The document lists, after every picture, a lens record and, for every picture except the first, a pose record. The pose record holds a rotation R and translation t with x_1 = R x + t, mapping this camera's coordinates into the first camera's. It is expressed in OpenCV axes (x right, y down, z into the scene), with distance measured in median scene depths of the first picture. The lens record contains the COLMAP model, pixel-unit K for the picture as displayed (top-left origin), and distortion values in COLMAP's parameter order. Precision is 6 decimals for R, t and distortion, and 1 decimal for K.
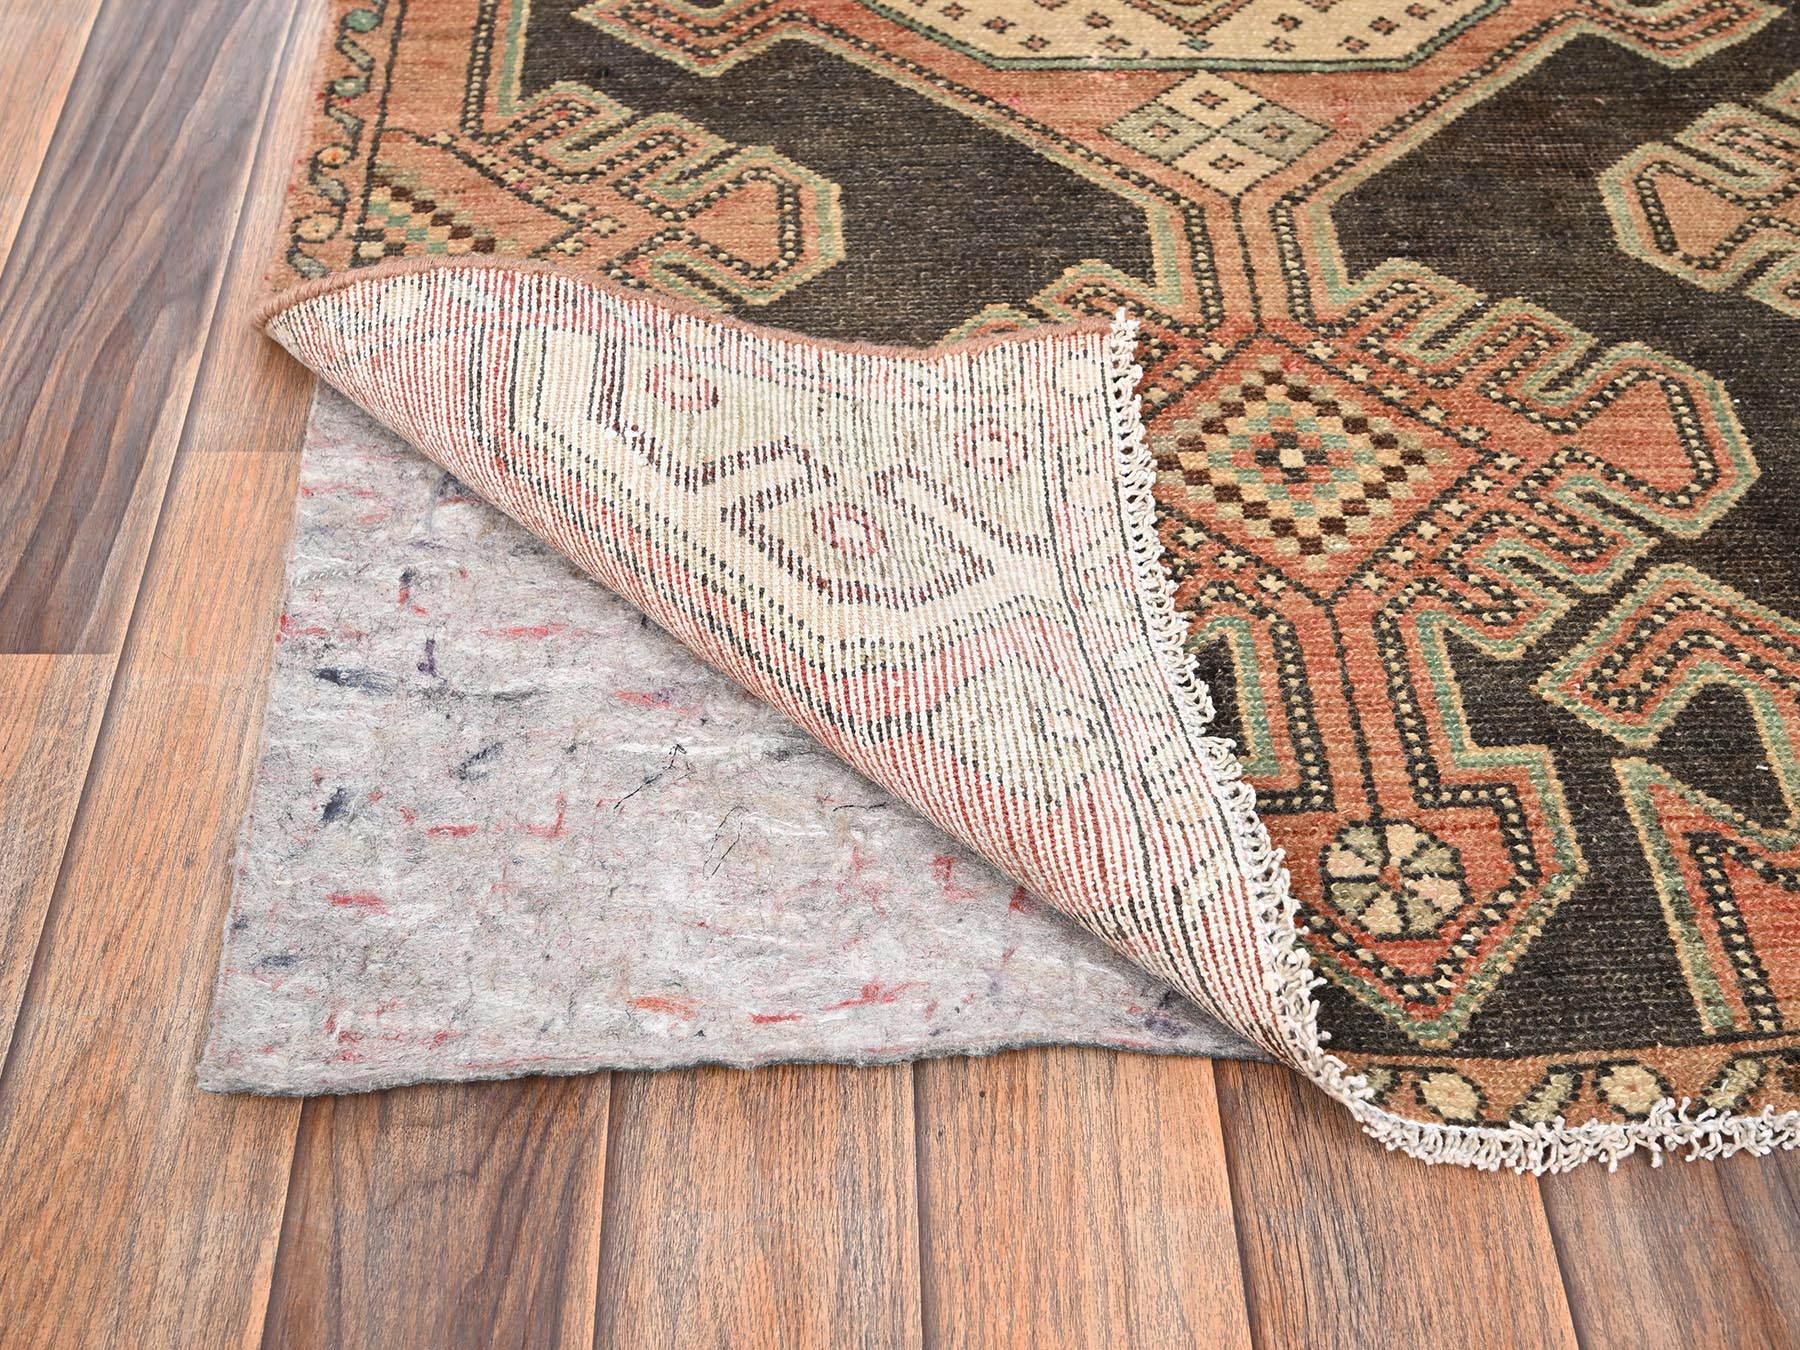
lens RADIAL K [[1597.0, 0, 884.9], [0, 1597.0, 670.1], [0, 0, 1]] dist [0.000143, -0.012577]
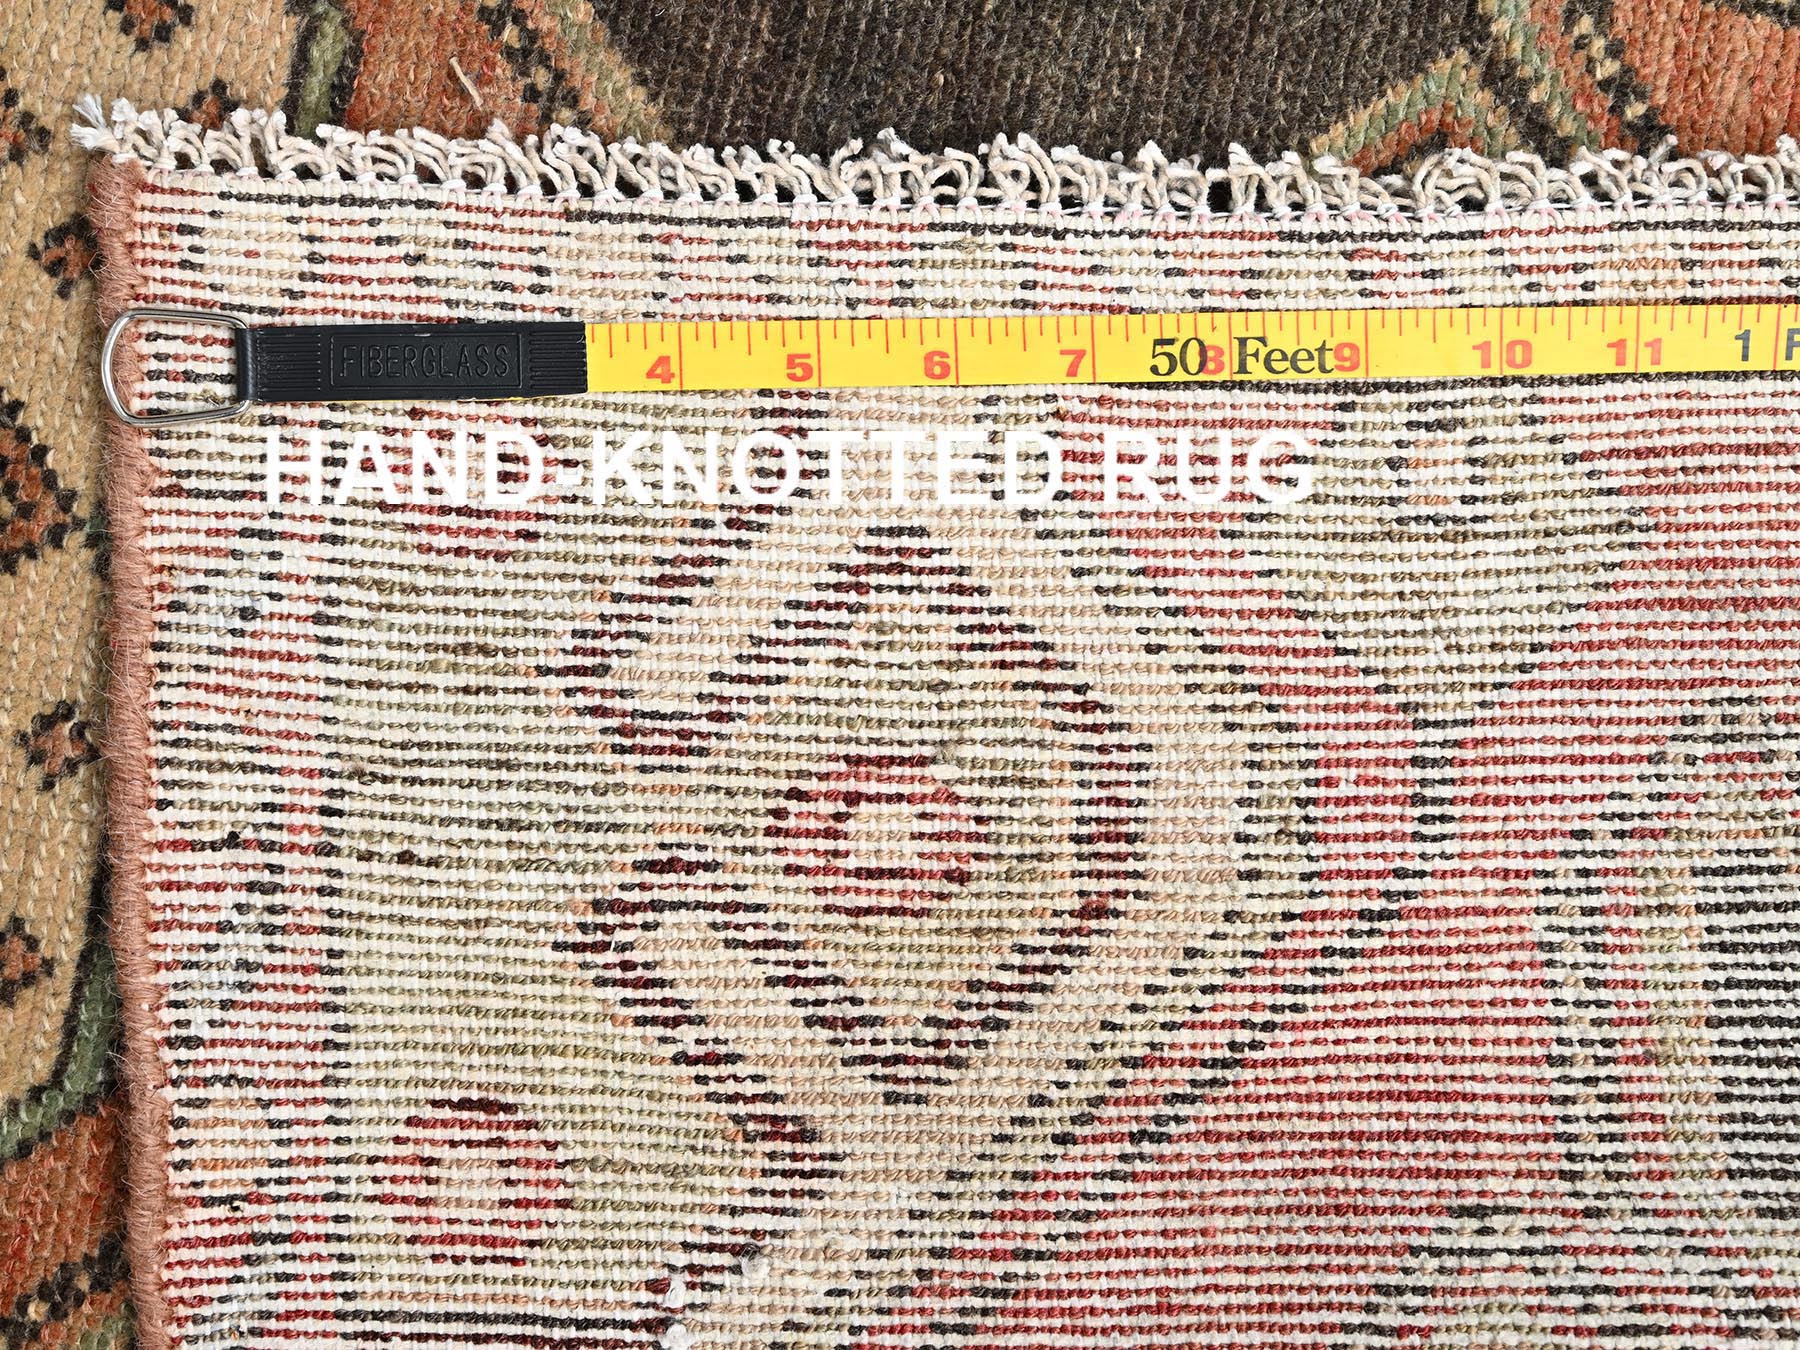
lens RADIAL K [[1597.0, 0, 910.9], [0, 1597.0, 660.6], [0, 0, 1]] dist [0.000143, -0.012577]
pose [[0.066400, -0.996254, 0.055402, 0.012377], [0.927484, 0.041152, -0.371591, 0.113364], [0.367919, 0.076058, 0.926742, 0.683738]]
